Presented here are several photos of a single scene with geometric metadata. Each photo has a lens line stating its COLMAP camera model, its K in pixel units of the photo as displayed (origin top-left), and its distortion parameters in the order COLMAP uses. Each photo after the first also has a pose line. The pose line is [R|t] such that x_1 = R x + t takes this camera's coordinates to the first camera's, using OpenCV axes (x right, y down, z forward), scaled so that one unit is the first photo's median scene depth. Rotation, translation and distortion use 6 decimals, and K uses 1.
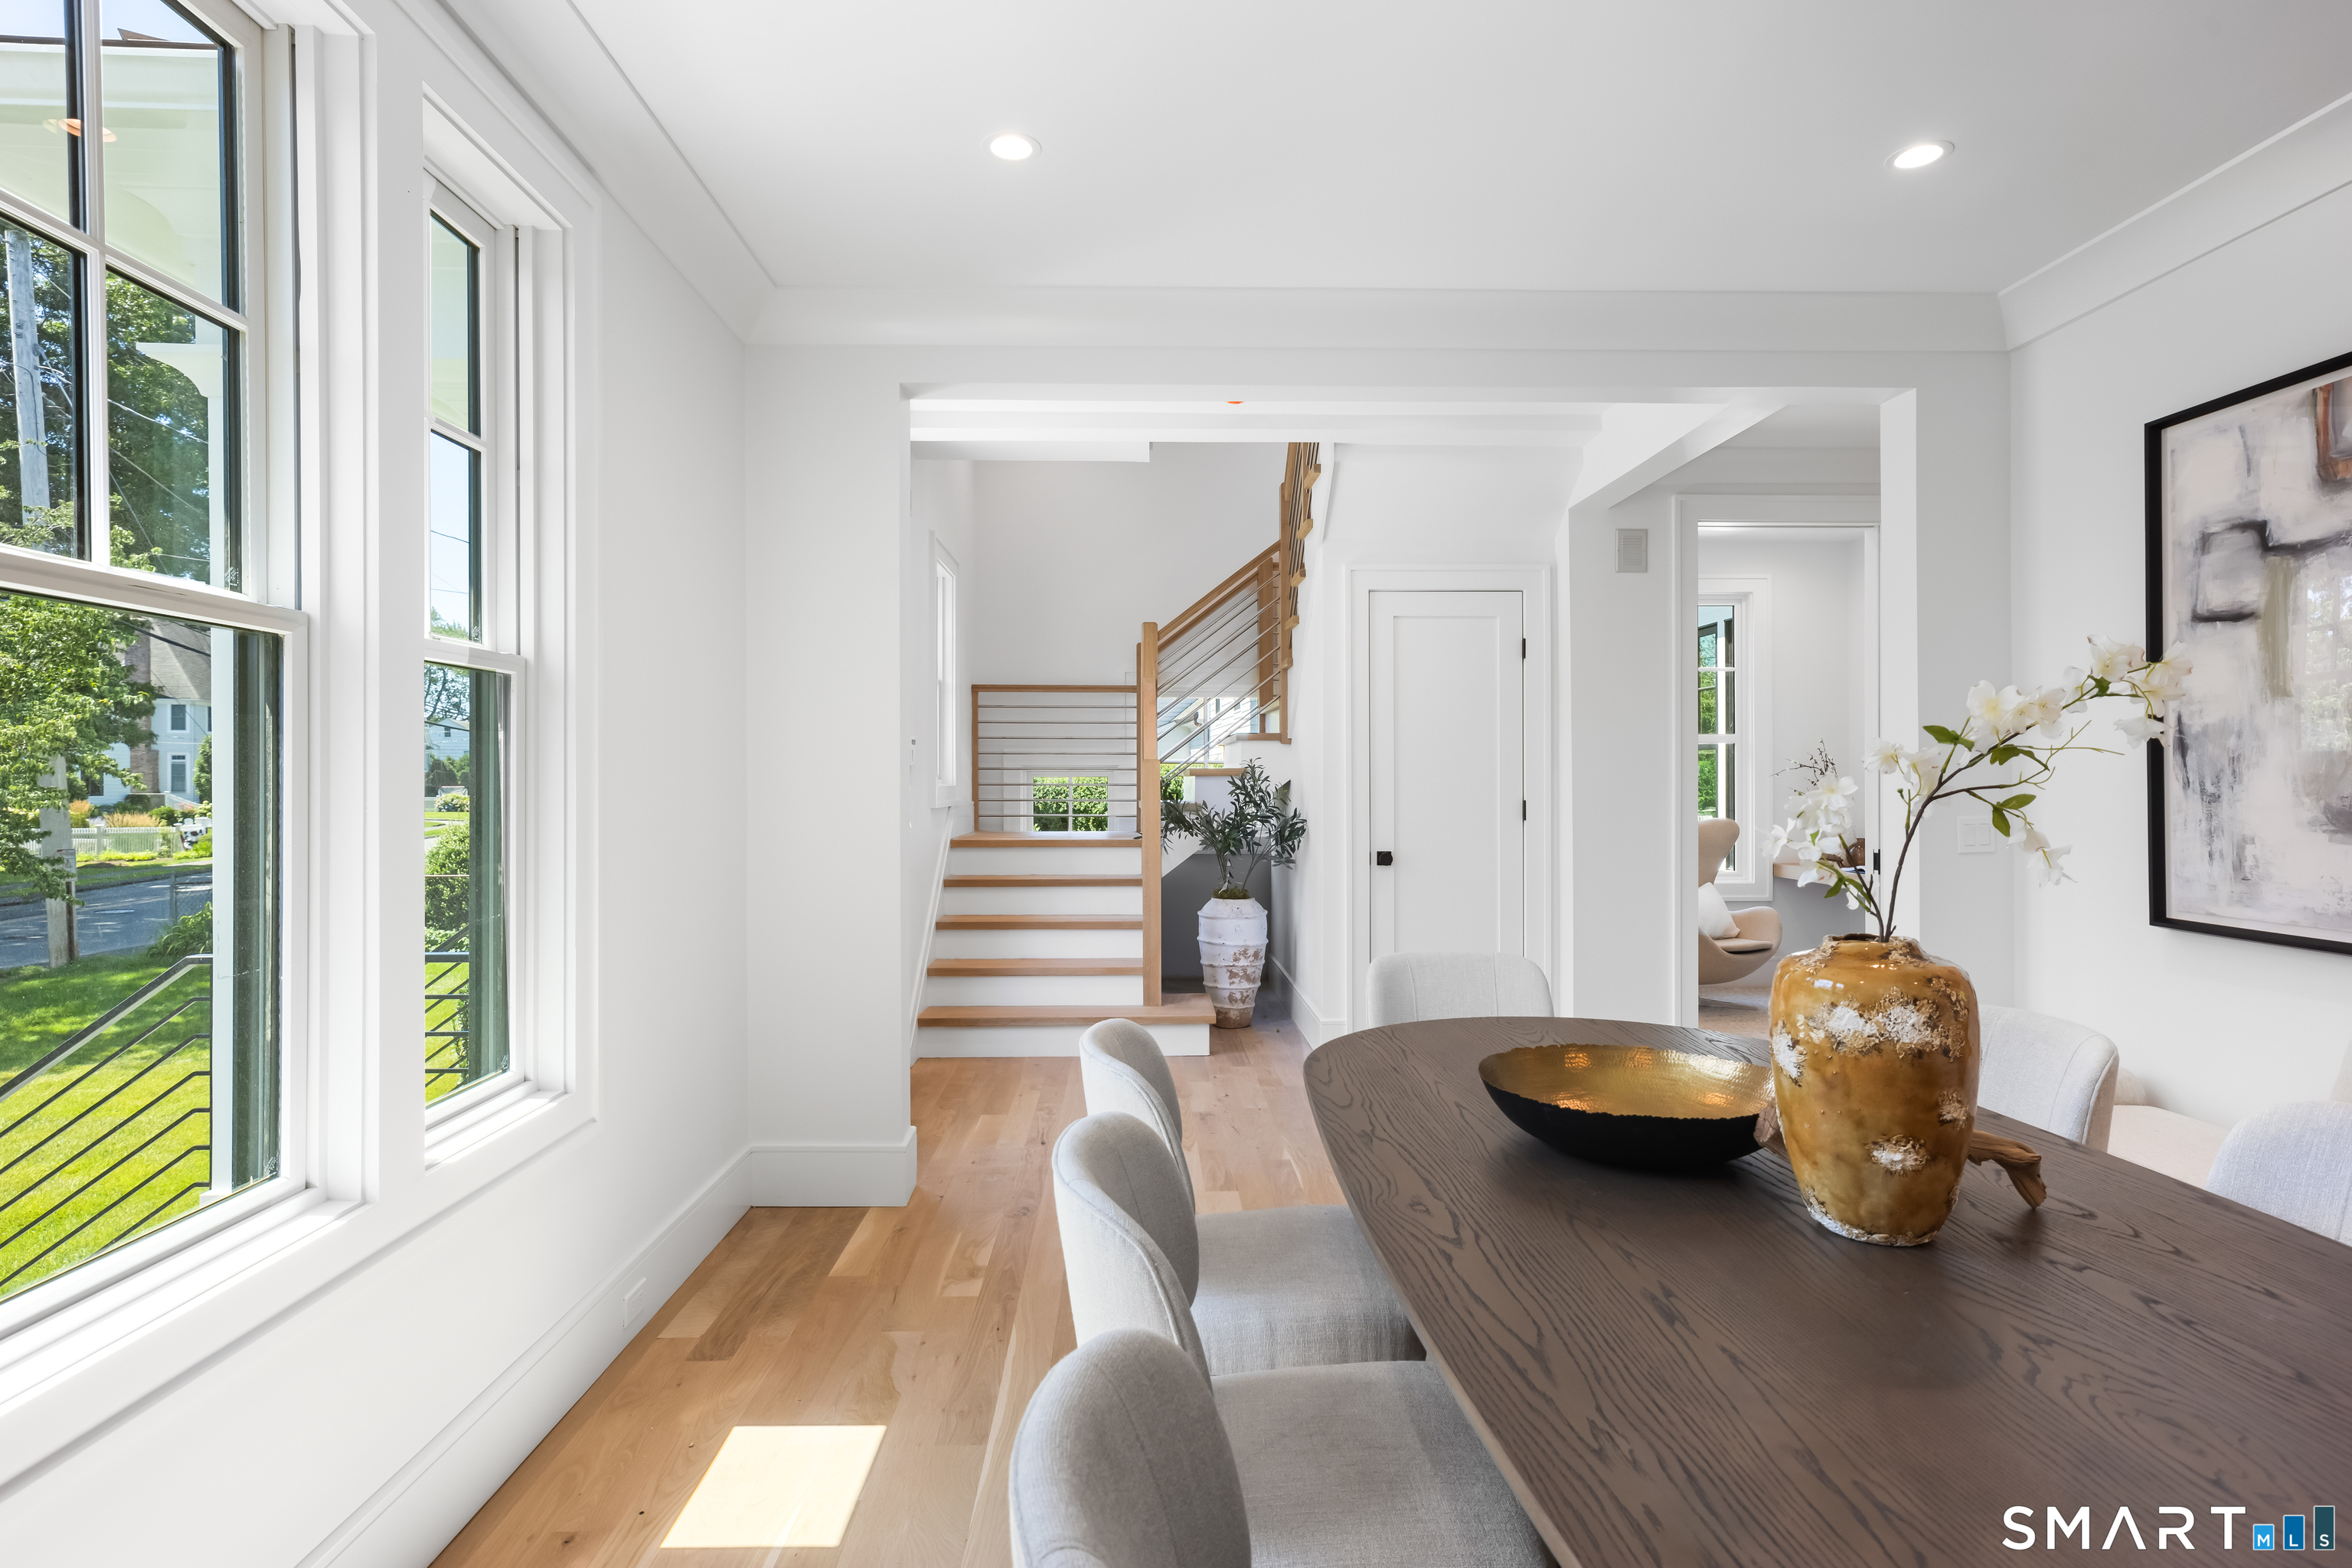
lens RADIAL K [[1197.3, 0, 1175.0], [0, 1197.3, 787.1], [0, 0, 1]] dist [0.004693, 0.006119]
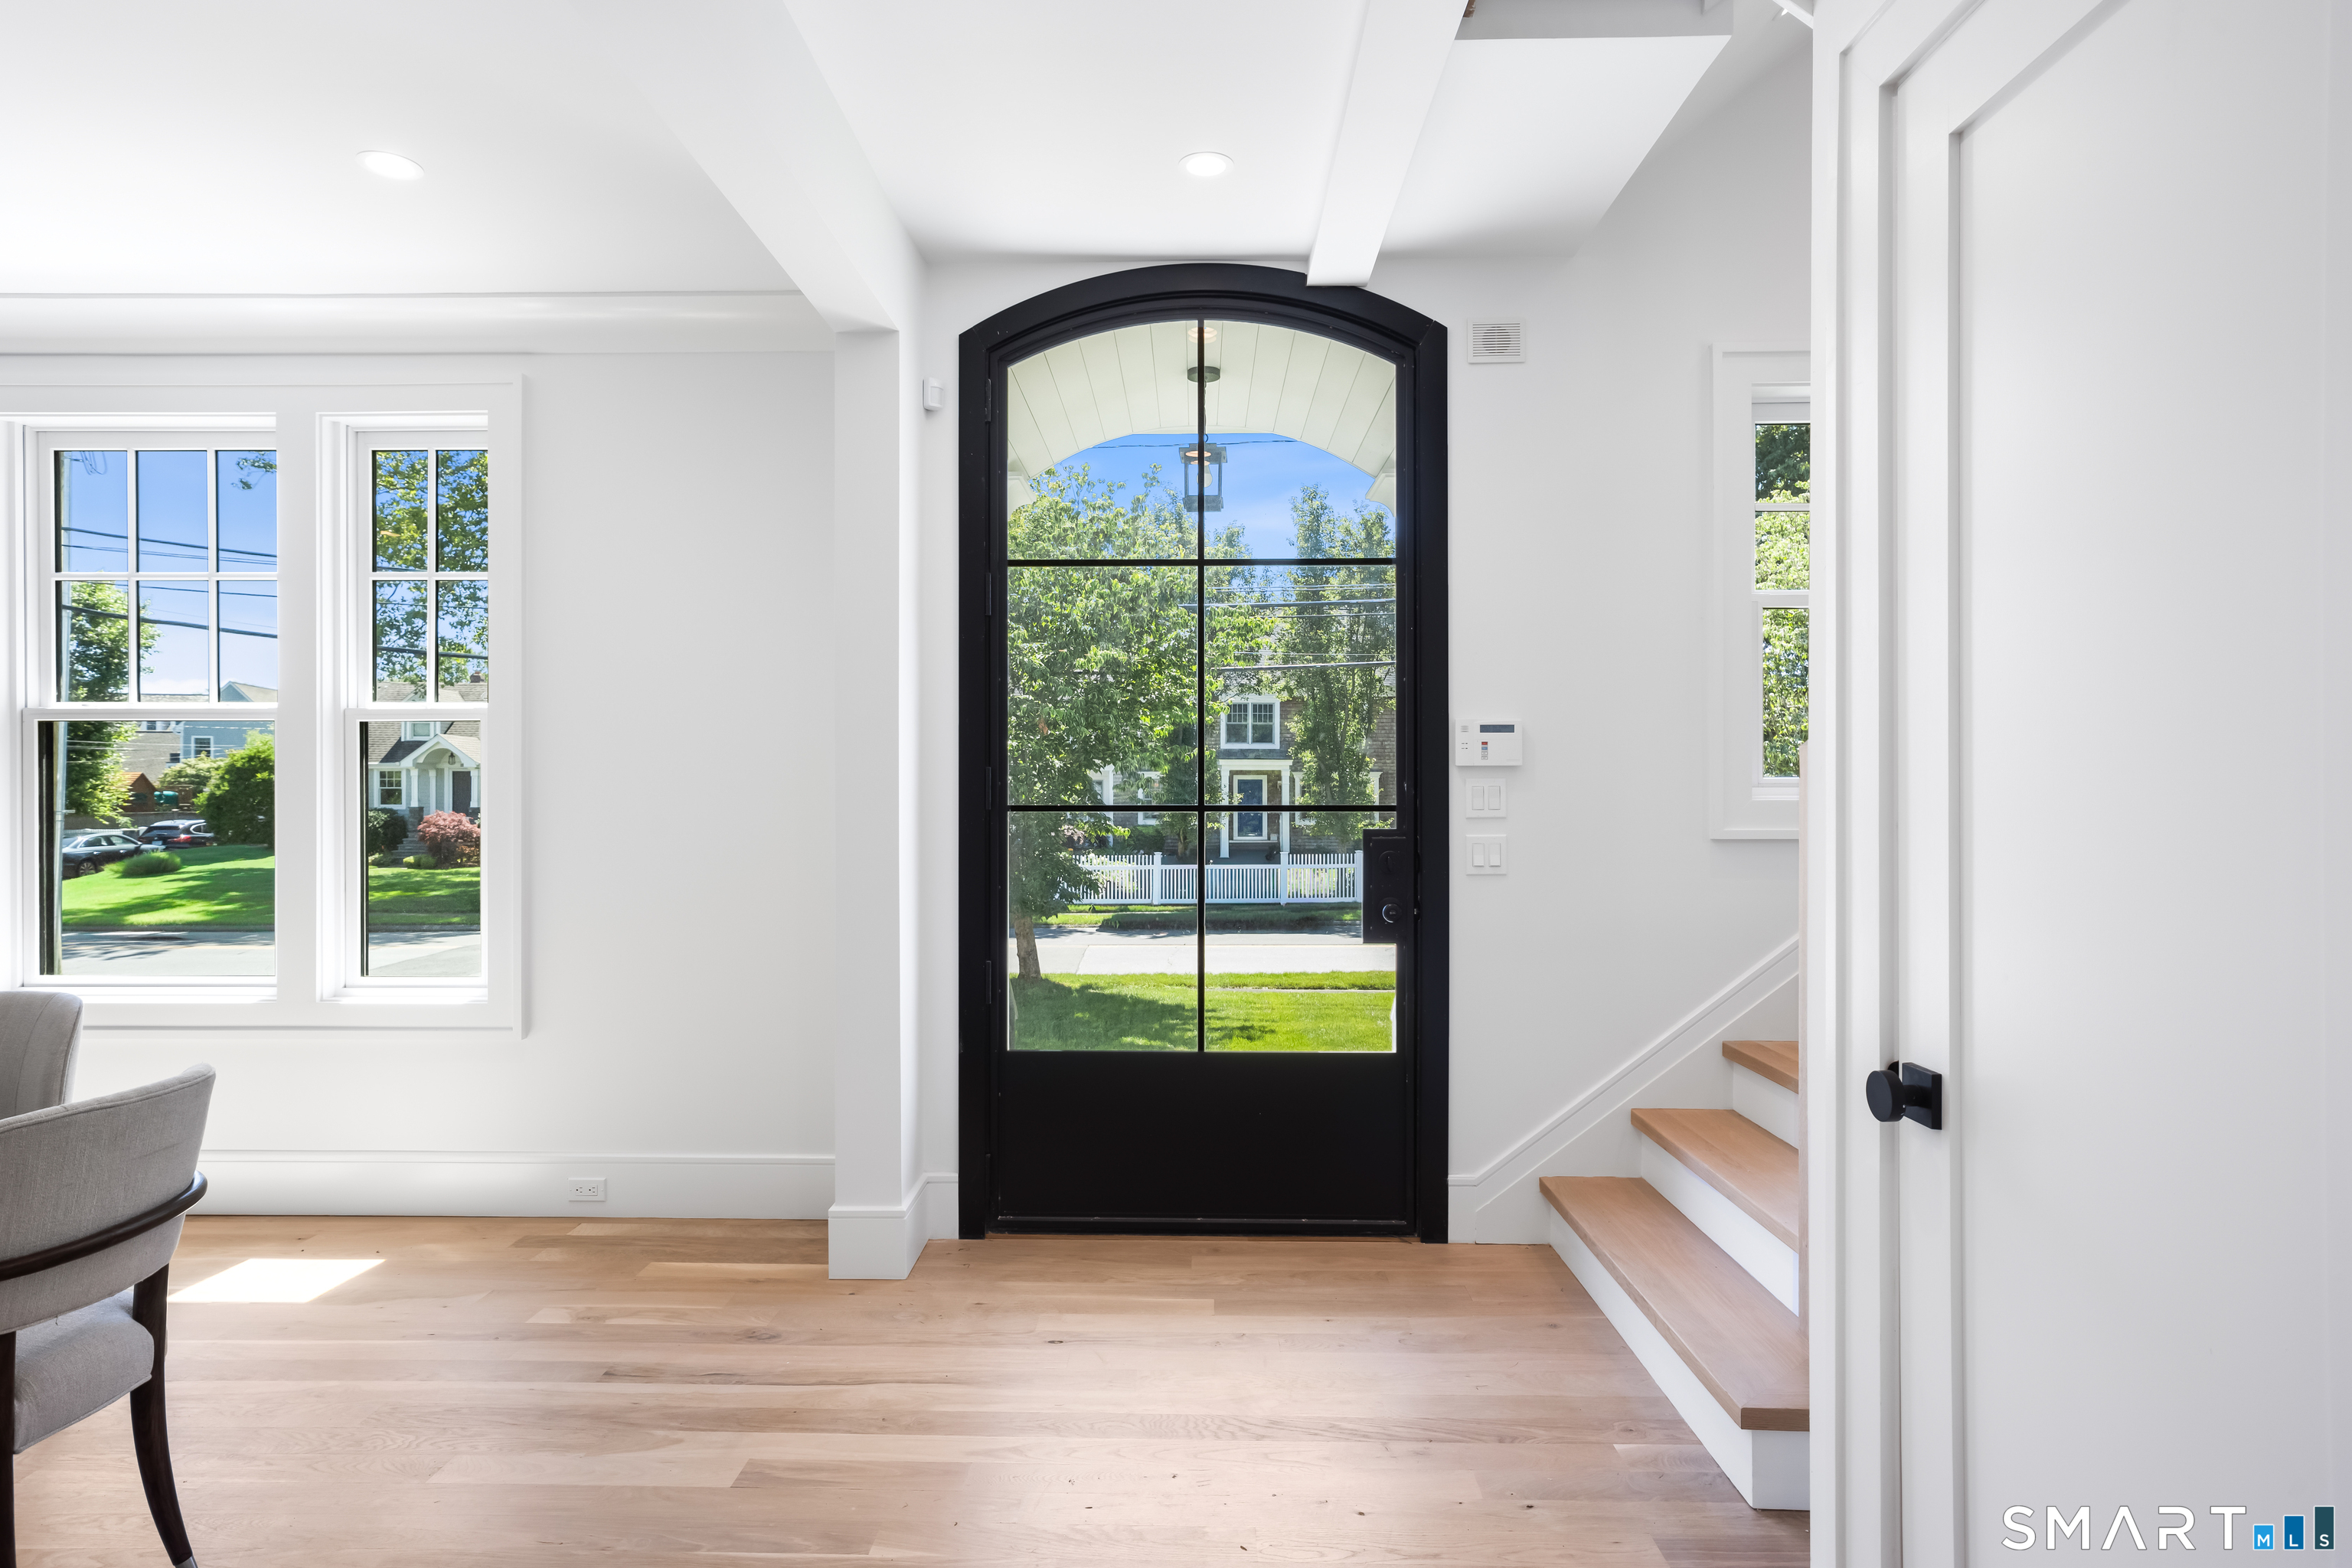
lens RADIAL K [[1197.3, 0, 1179.2], [0, 1197.3, 795.4], [0, 0, 1]] dist [0.004693, 0.006119]
pose [[-0.039283, -0.004349, -0.999219, 0.771959], [0.001977, 0.999988, -0.004430, -0.020332], [0.999226, -0.002150, -0.039274, 1.462807]]
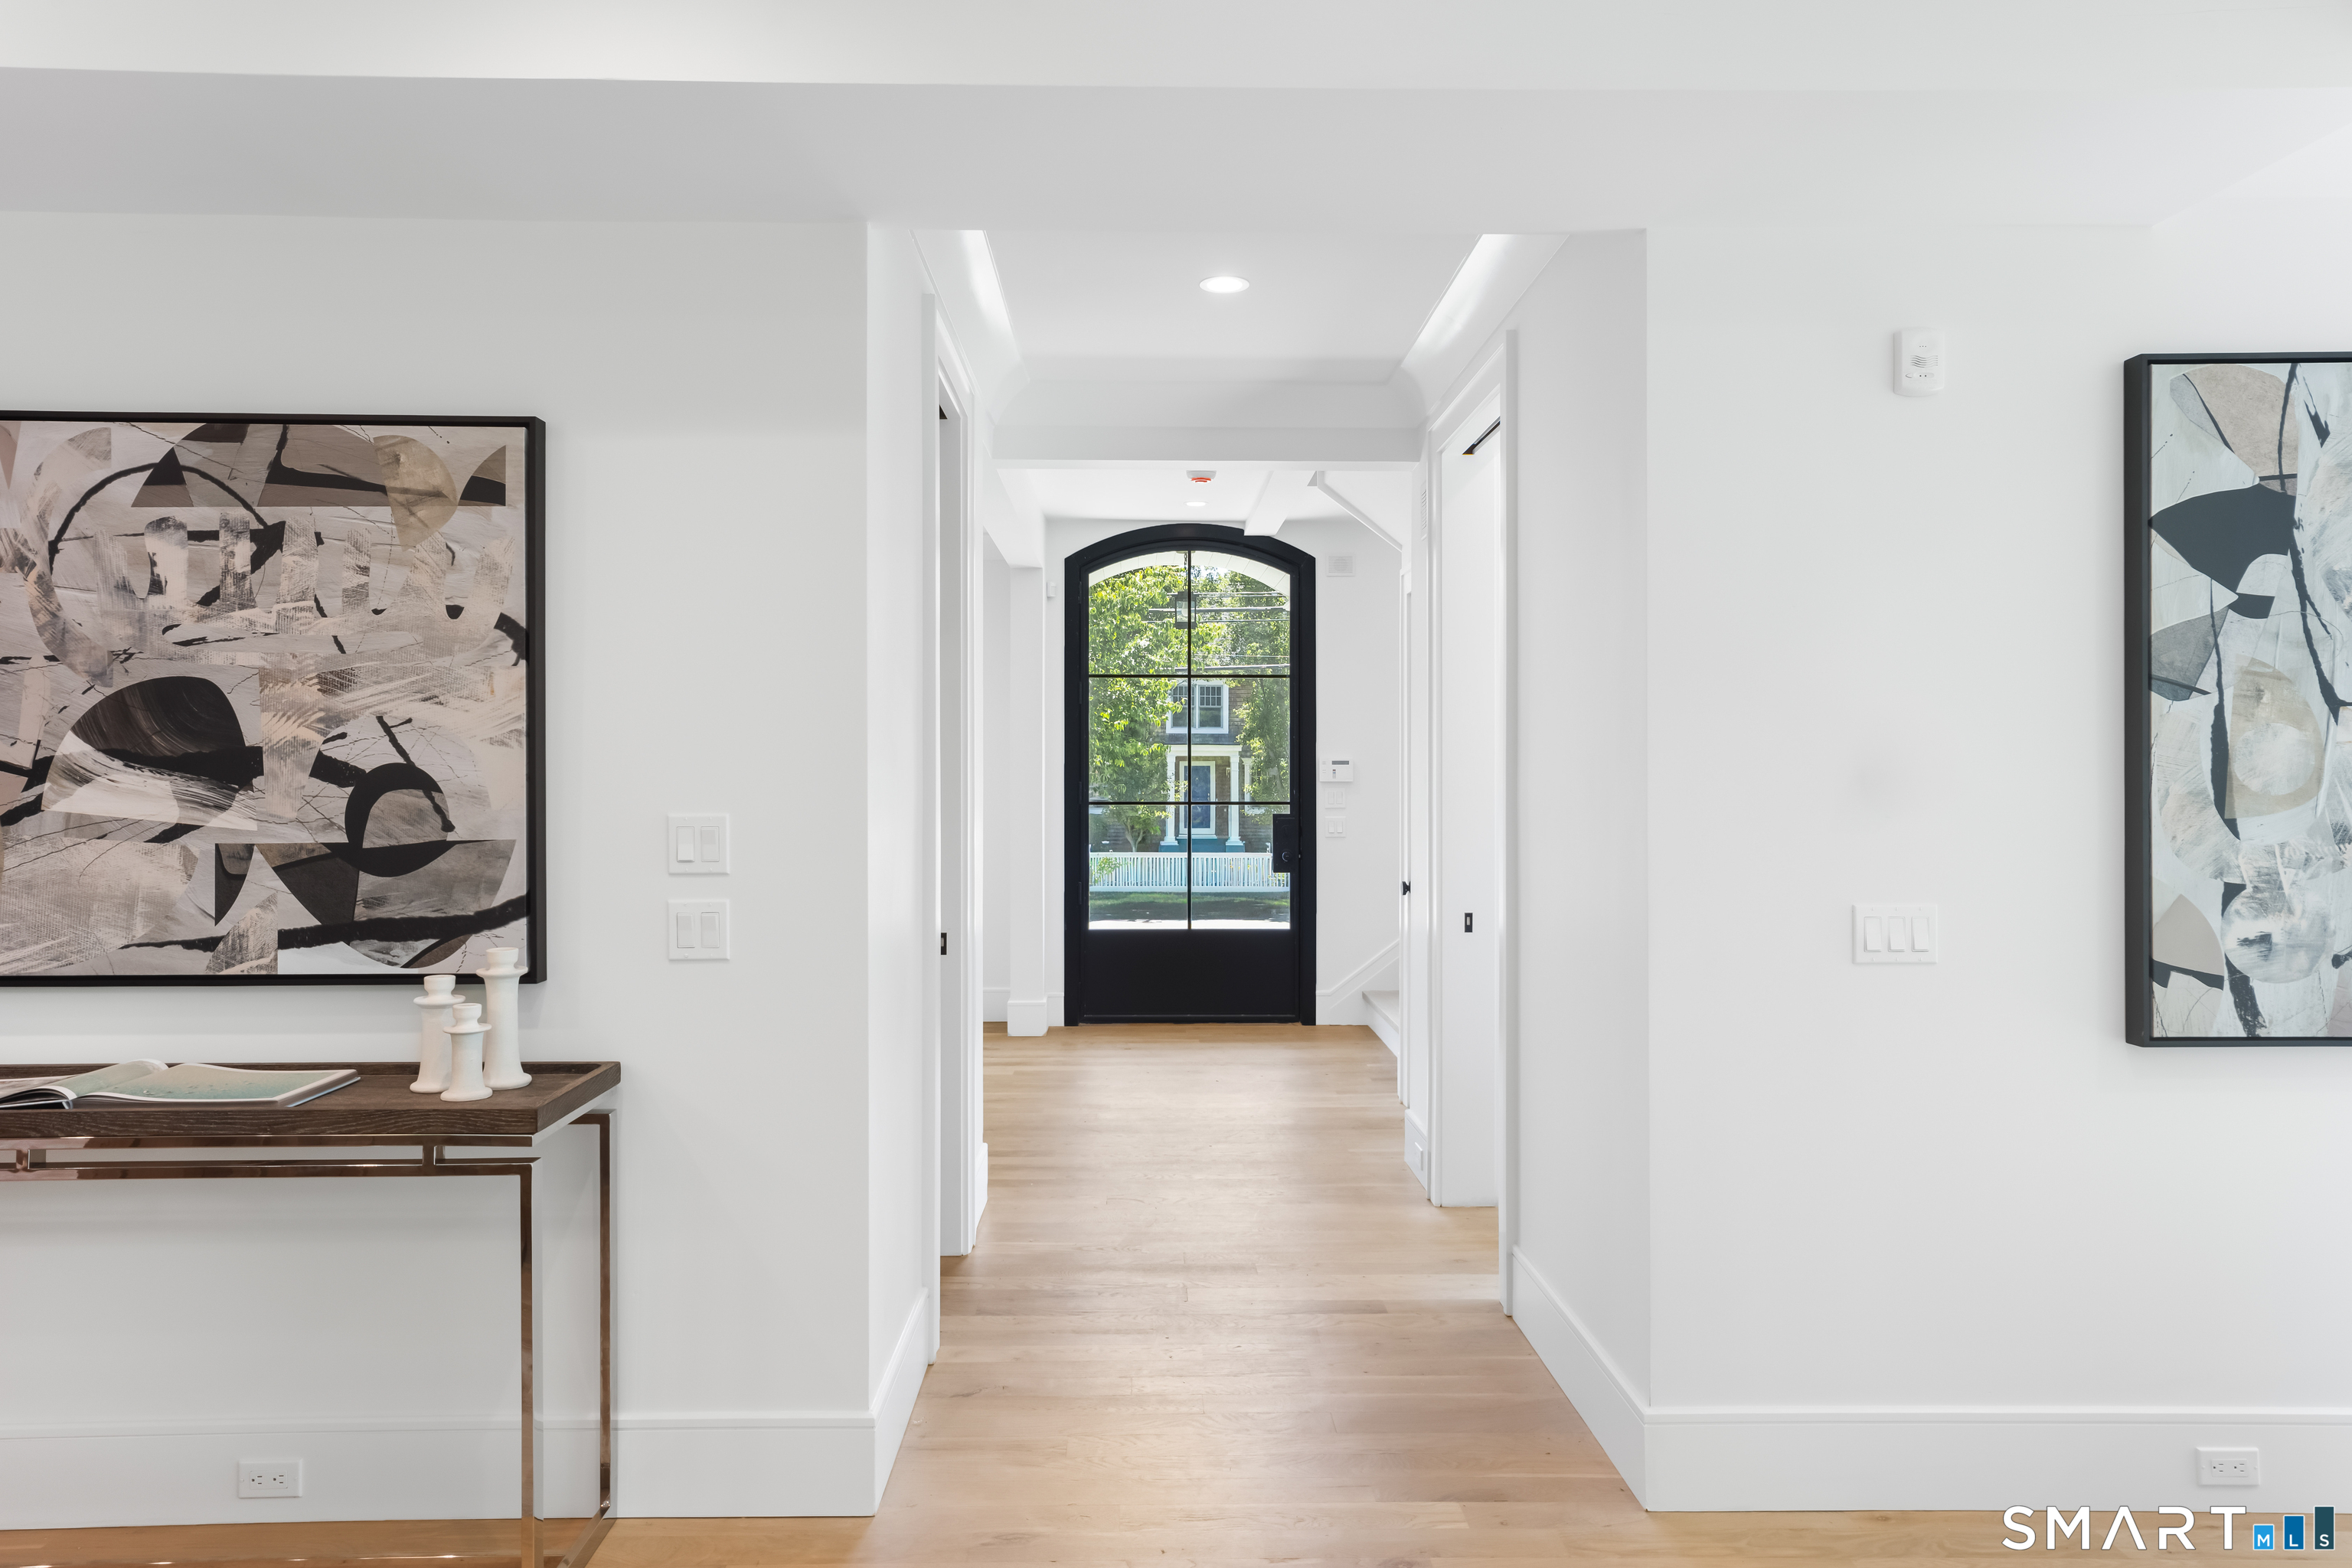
lens RADIAL K [[1197.3, 0, 1166.4], [0, 1197.3, 785.0], [0, 0, 1]] dist [0.004693, 0.006119]
pose [[-0.007396, -0.002952, -0.999968, 2.180209], [0.001933, 0.999994, -0.002966, -0.046819], [0.999971, -0.001955, -0.007390, 1.396175]]
